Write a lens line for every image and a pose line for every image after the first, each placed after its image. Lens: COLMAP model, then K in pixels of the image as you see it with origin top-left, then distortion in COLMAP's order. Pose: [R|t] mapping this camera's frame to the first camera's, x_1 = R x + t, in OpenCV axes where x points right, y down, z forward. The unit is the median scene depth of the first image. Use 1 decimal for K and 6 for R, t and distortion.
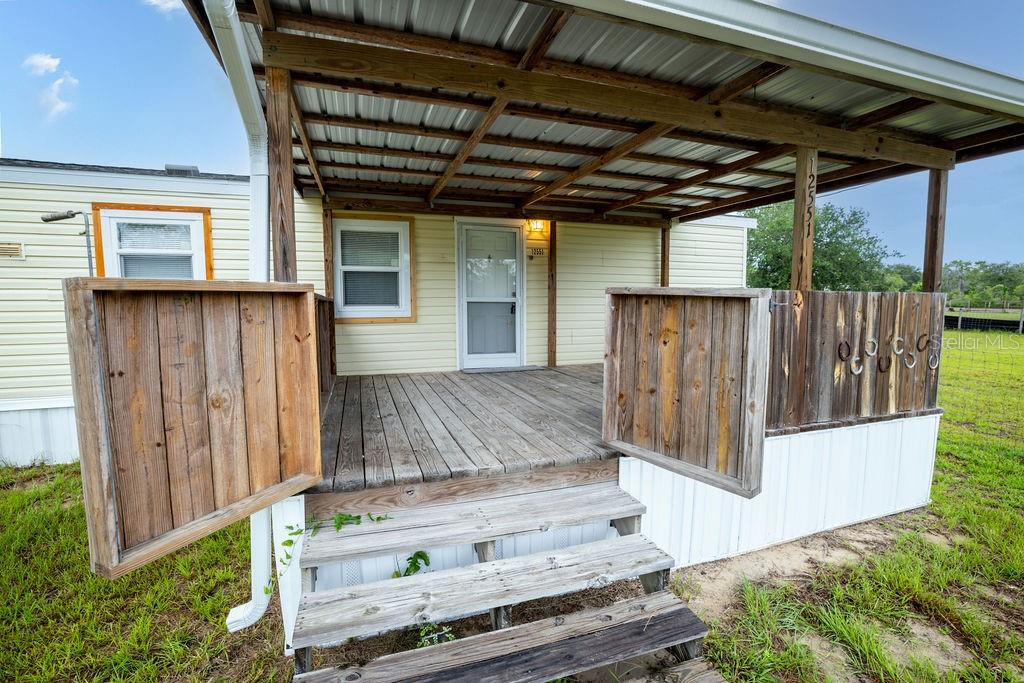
lens RADIAL K [[463.2, 0, 514.0], [0, 463.2, 345.9], [0, 0, 1]] dist [-0.049355, 0.017955]
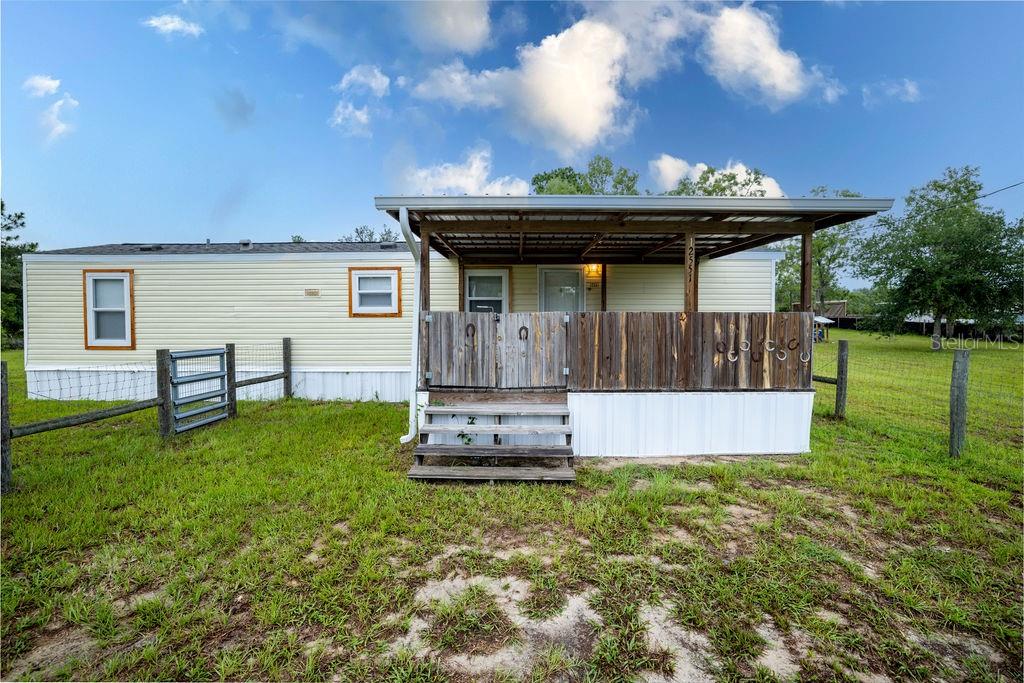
lens RADIAL K [[444.8, 0, 512.0], [0, 444.8, 341.5], [0, 0, 1]] dist [-0.043699, 0.014924]
pose [[0.944309, 0.017367, -0.328600, 0.314249], [-0.032134, 0.998700, -0.039563, 0.047904], [0.327486, 0.047919, 0.943640, -0.480727]]
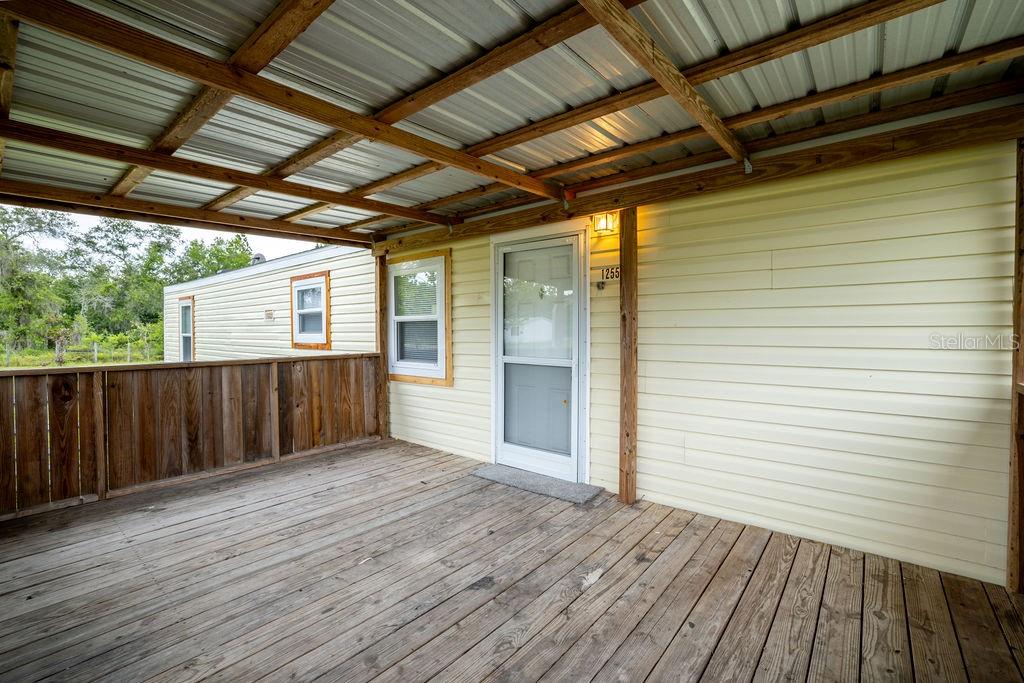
lens RADIAL K [[450.1, 0, 512.0], [0, 450.1, 344.9], [0, 0, 1]] dist [-0.045137, 0.015938]
pose [[0.521430, 0.030128, -0.852762, 0.492492], [-0.071396, 0.997413, -0.008417, -0.127695], [0.850302, 0.065273, 0.522232, 0.744533]]
